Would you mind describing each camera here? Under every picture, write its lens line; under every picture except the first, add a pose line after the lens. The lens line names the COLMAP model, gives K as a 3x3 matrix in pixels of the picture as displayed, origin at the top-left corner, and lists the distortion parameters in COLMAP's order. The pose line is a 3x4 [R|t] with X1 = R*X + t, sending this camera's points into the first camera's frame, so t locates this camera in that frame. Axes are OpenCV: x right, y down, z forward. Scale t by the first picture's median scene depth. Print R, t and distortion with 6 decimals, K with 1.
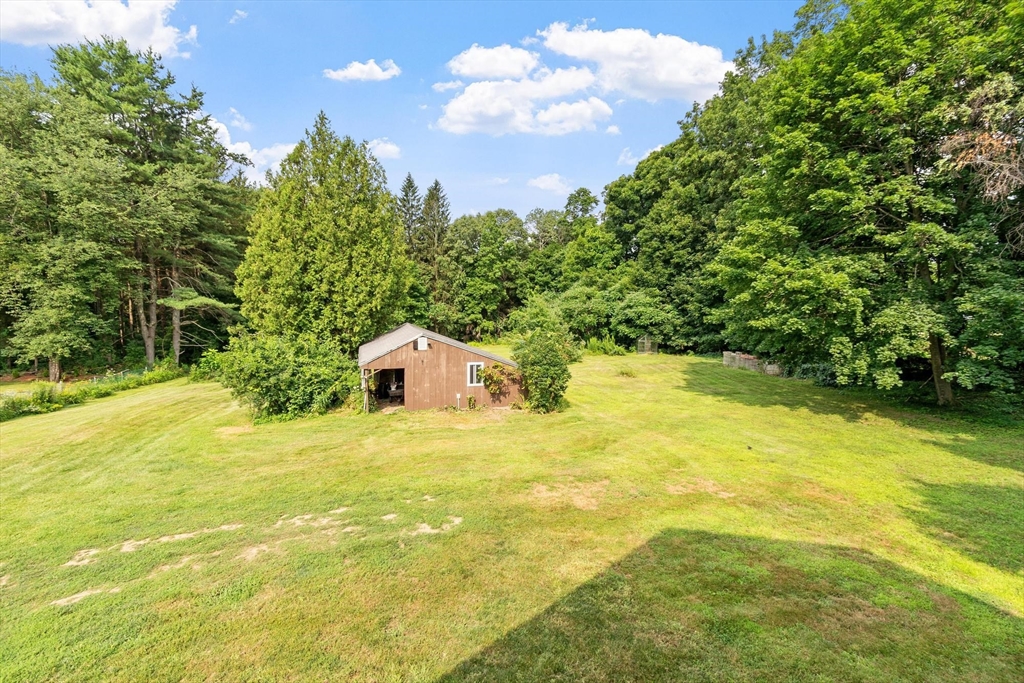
lens RADIAL K [[454.6, 0, 510.7], [0, 454.6, 341.9], [0, 0, 1]] dist [-0.007953, 0.000454]
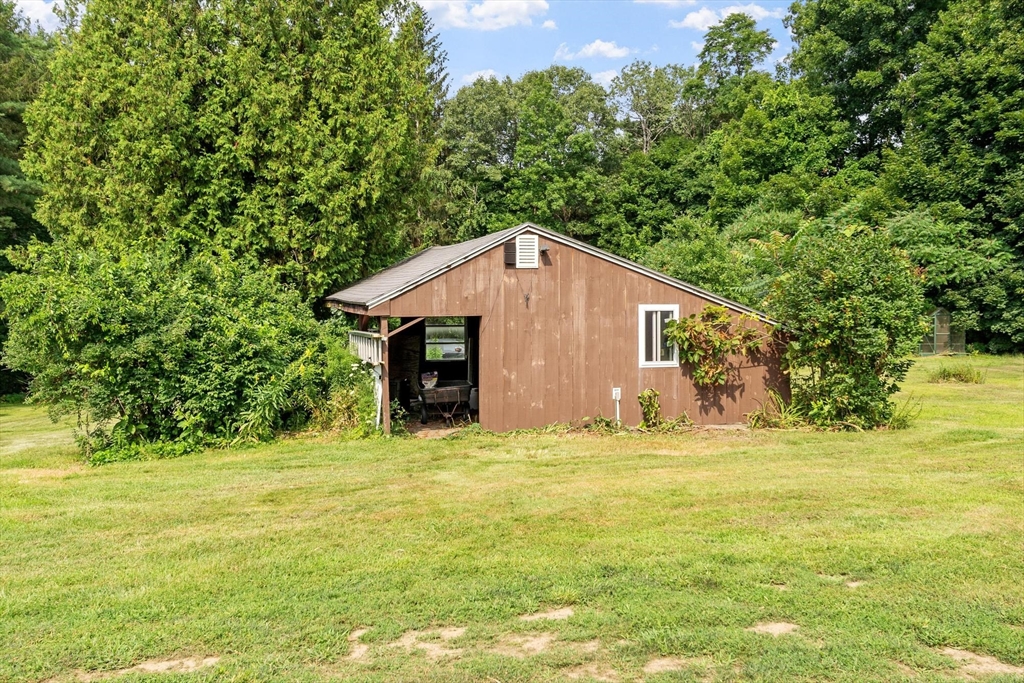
lens RADIAL K [[964.4, 0, 512.4], [0, 964.4, 341.8], [0, 0, 1]] dist [-0.001754, 0.000000]
pose [[0.999148, -0.016705, -0.037745, -0.117561], [0.015274, 0.999166, -0.037869, 0.072572], [0.038346, 0.037260, 0.998570, 0.134086]]
